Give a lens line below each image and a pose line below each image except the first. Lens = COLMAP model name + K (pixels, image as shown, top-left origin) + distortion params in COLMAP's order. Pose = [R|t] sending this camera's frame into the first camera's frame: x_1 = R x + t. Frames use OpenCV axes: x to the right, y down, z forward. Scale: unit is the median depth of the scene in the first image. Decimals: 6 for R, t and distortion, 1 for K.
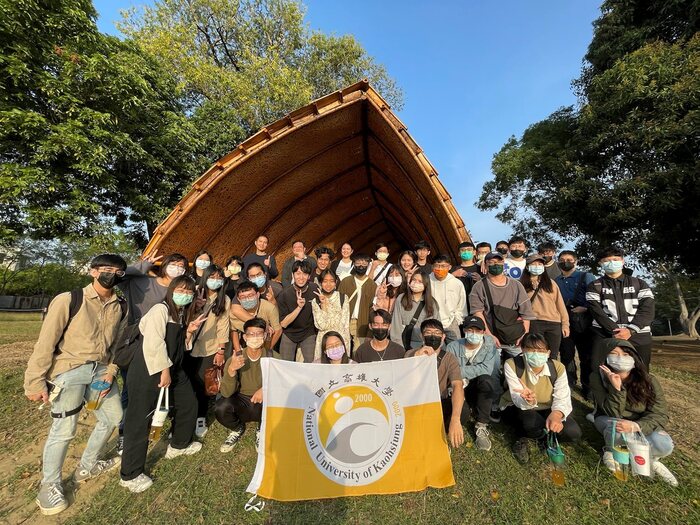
lens RADIAL K [[278.8, 0, 343.4], [0, 278.8, 258.5], [0, 0, 1]] dist [0.002293, 0.000227]
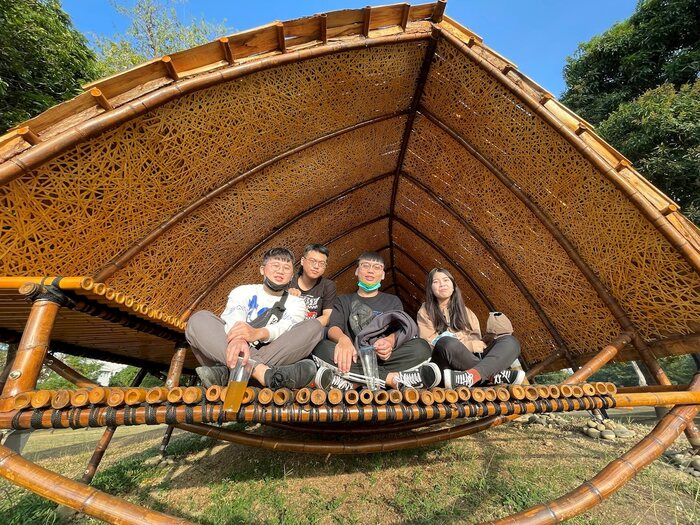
lens RADIAL K [[278.8, 0, 347.7], [0, 278.8, 262.8], [0, 0, 1]] dist [0.002293, 0.000227]
pose [[0.982439, 0.010324, 0.186300, -0.228535], [0.040001, 0.963599, -0.264342, 0.080956], [-0.182248, 0.267152, 0.946264, 0.573358]]
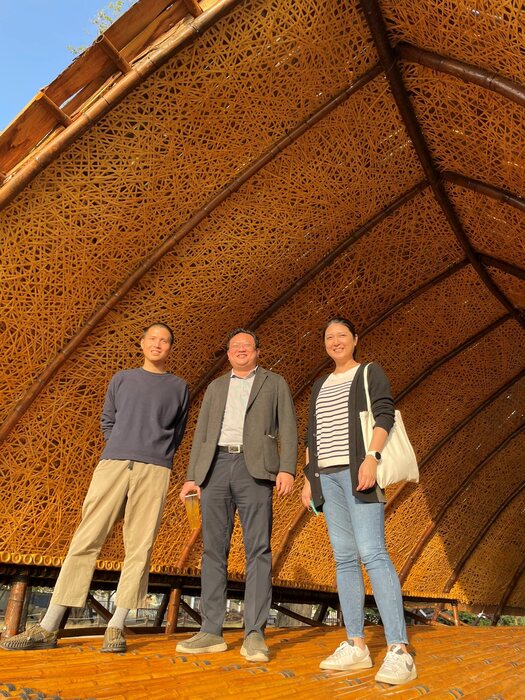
lens RADIAL K [[519.1, 0, 263.8], [0, 519.1, 345.5], [0, 0, 1]] dist [0.030563, -0.008469]
pose [[0.917079, -0.166264, -0.362386, 0.122732], [0.063389, 0.958143, -0.279183, 0.002807], [0.393635, 0.233062, 0.889232, 0.583463]]
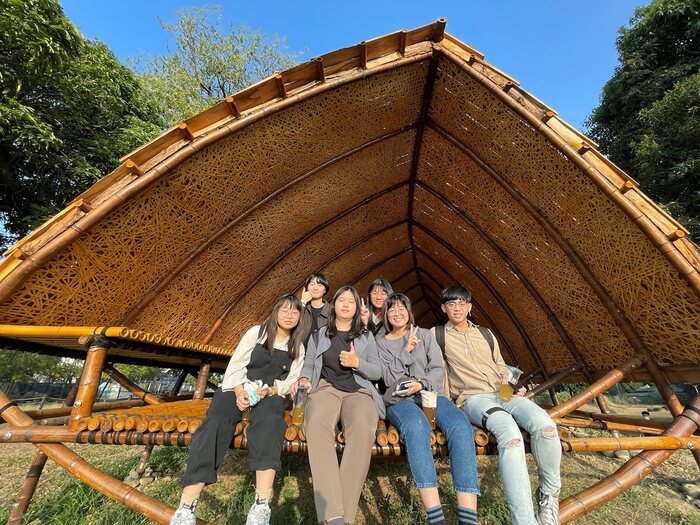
lens RADIAL K [[278.8, 0, 348.8], [0, 278.8, 262.3], [0, 0, 1]] dist [0.002293, 0.000227]
pose [[0.998286, -0.012145, 0.057248, -0.162335], [0.024963, 0.973140, -0.228858, 0.025275], [-0.052931, 0.229894, 0.971775, 0.501611]]
